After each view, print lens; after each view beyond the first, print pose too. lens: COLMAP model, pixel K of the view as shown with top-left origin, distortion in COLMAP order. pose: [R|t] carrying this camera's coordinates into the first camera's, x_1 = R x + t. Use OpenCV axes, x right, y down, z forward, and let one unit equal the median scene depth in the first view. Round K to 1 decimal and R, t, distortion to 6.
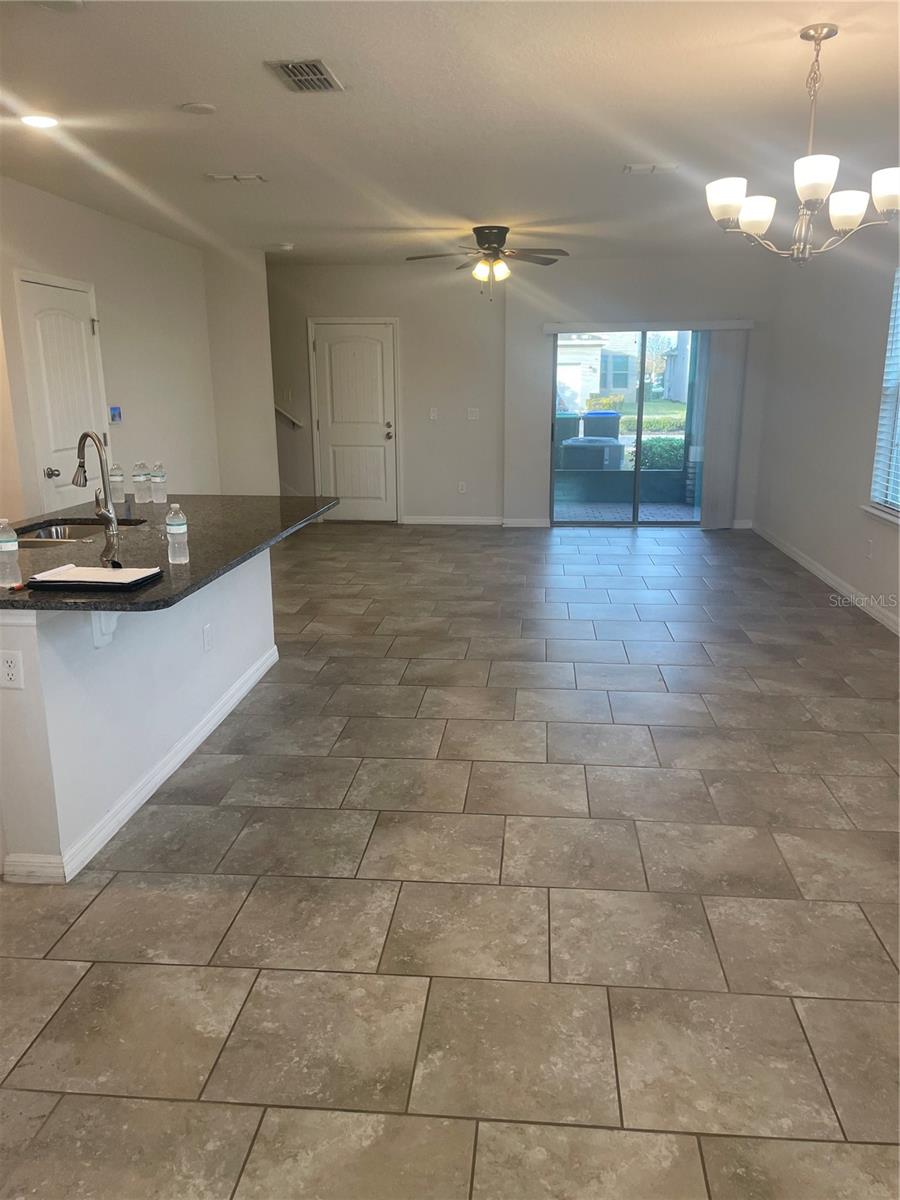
lens RADIAL K [[899.9, 0, 450.0], [0, 899.9, 600.0], [0, 0, 1]] dist [0.107844, -0.135511]
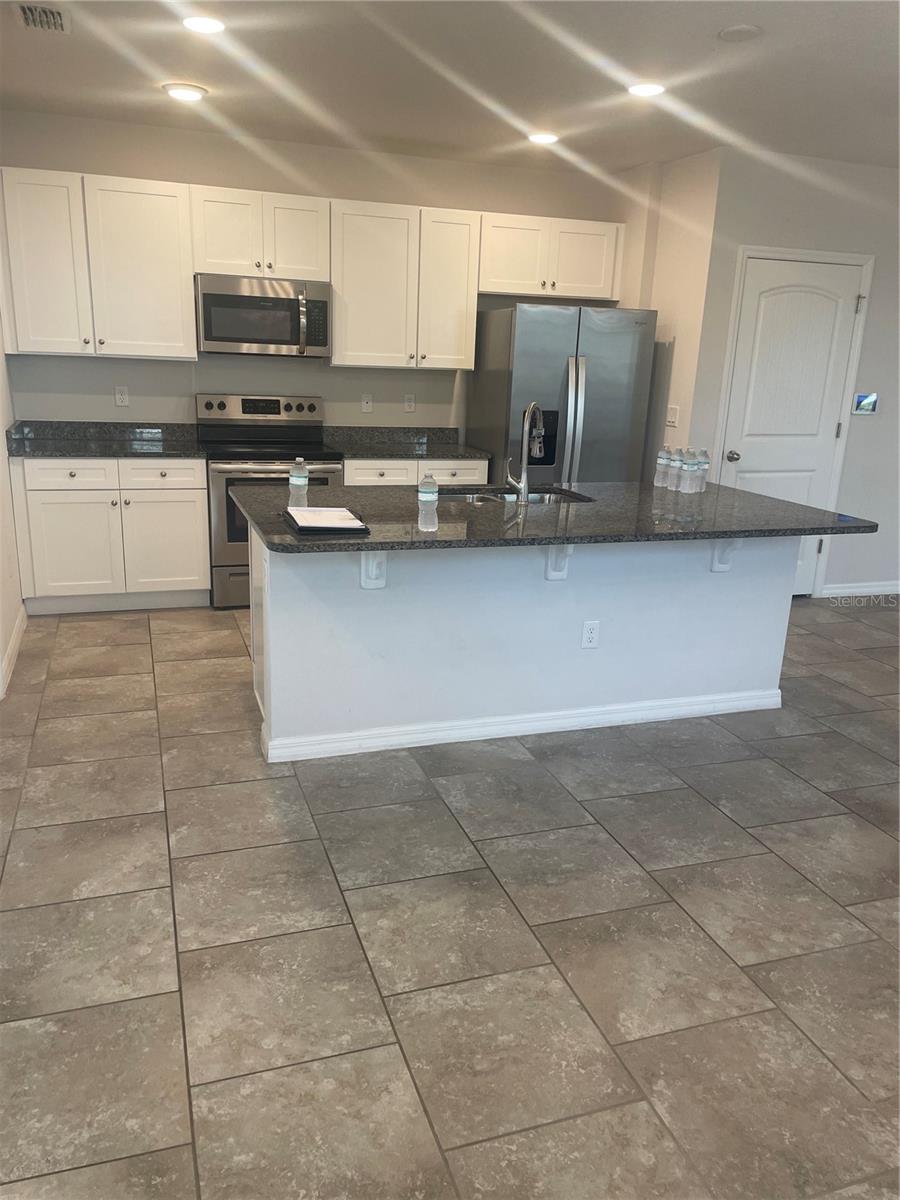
lens RADIAL K [[893.4, 0, 450.0], [0, 893.4, 600.0], [0, 0, 1]] dist [0.106324, -0.129989]
pose [[0.413759, 0.261310, -0.872078, 0.507413], [-0.254419, 0.952944, 0.164830, -0.116784], [0.874113, 0.153674, 0.460771, 0.486797]]
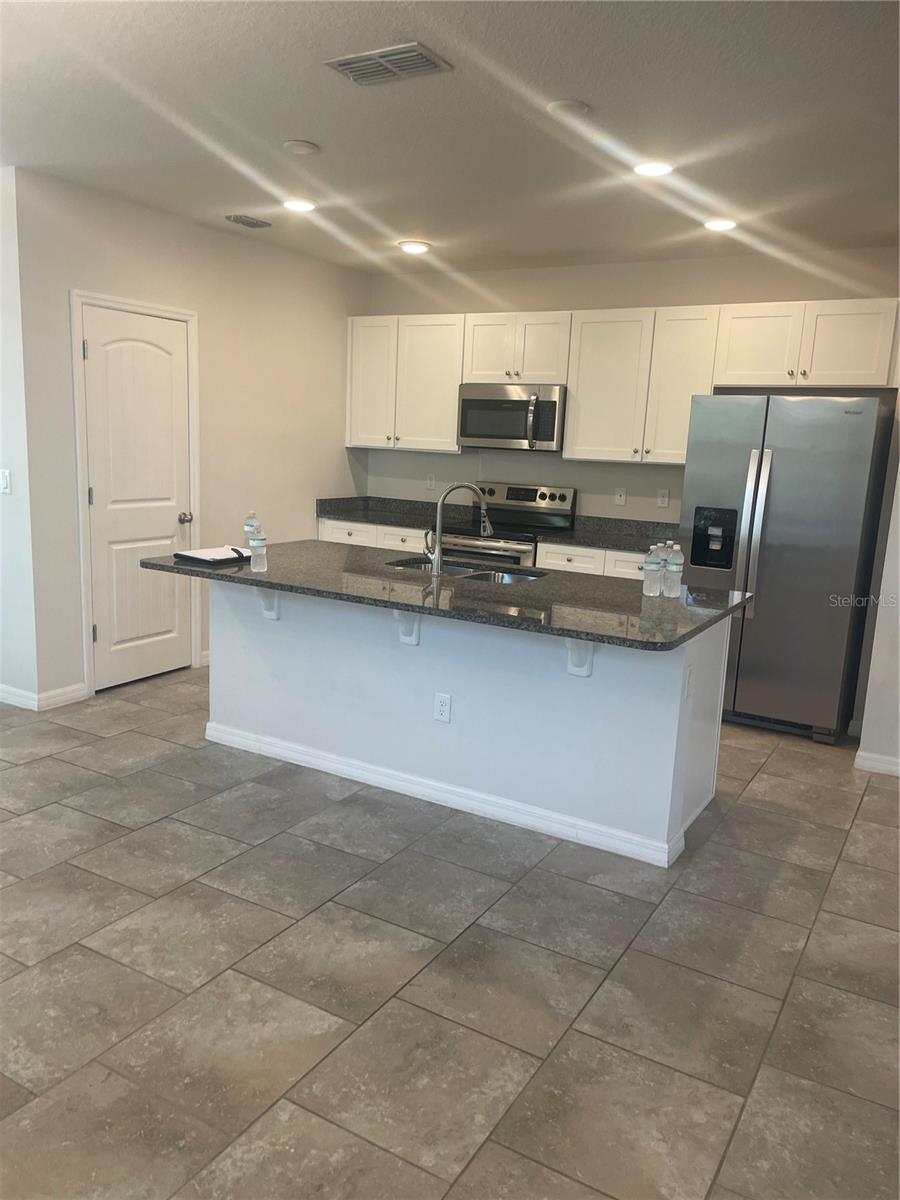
lens RADIAL K [[893.4, 0, 450.0], [0, 893.4, 600.0], [0, 0, 1]] dist [0.106324, -0.129989]
pose [[-0.414868, 0.150580, -0.897335, 0.589269], [-0.258945, 0.925890, 0.275091, -0.345645], [0.872257, 0.346486, -0.345130, 1.405451]]
